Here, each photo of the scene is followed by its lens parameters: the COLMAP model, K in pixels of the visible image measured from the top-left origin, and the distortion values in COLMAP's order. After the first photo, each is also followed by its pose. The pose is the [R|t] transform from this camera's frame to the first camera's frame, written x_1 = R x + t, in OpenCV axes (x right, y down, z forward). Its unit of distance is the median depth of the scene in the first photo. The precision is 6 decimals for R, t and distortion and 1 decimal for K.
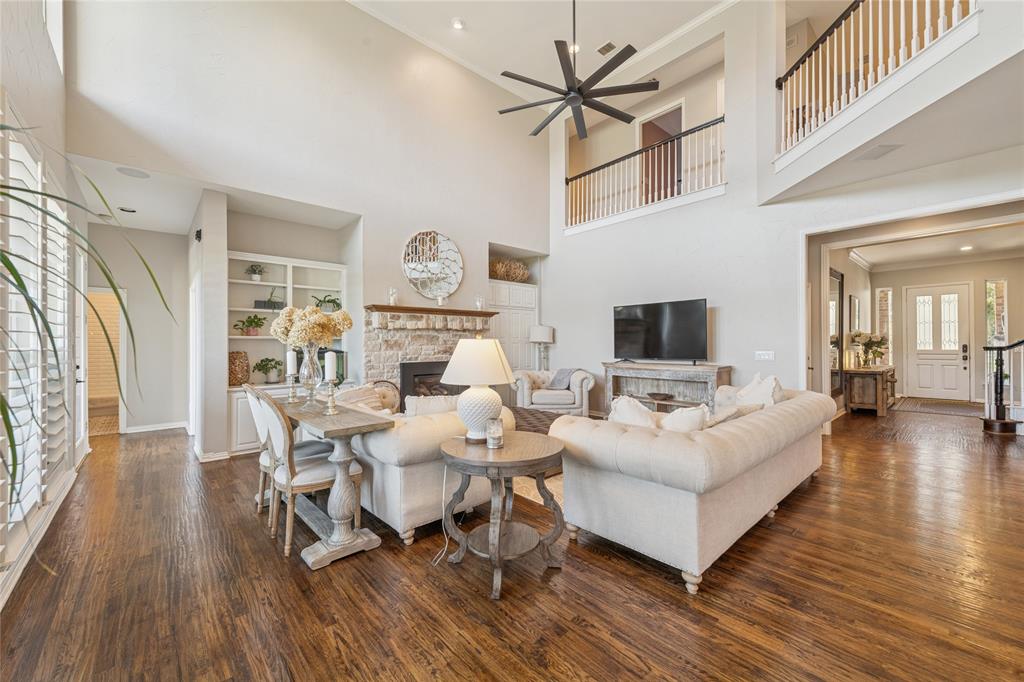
lens RADIAL K [[390.5, 0, 510.3], [0, 390.5, 344.0], [0, 0, 1]] dist [0.000958, -0.000157]
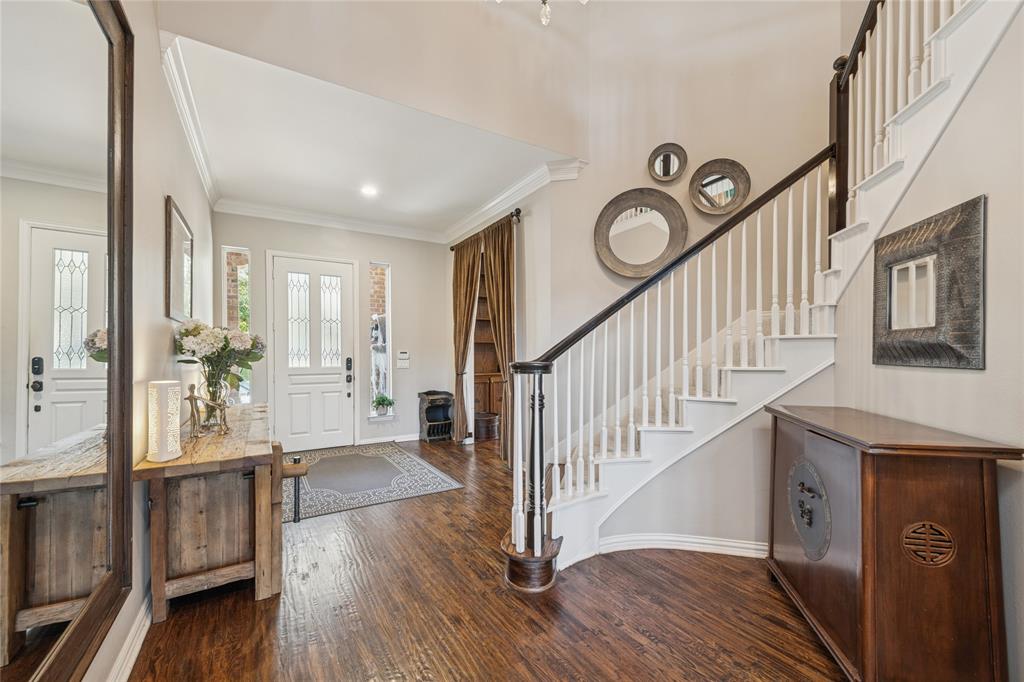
lens RADIAL K [[409.8, 0, 513.5], [0, 409.8, 350.0], [0, 0, 1]] dist [0.002292, 0.000071]
pose [[0.165118, 0.011242, 0.986210, 0.593757], [0.008229, 0.999885, -0.012775, -0.000684], [-0.986239, 0.010225, 0.165007, 0.675674]]
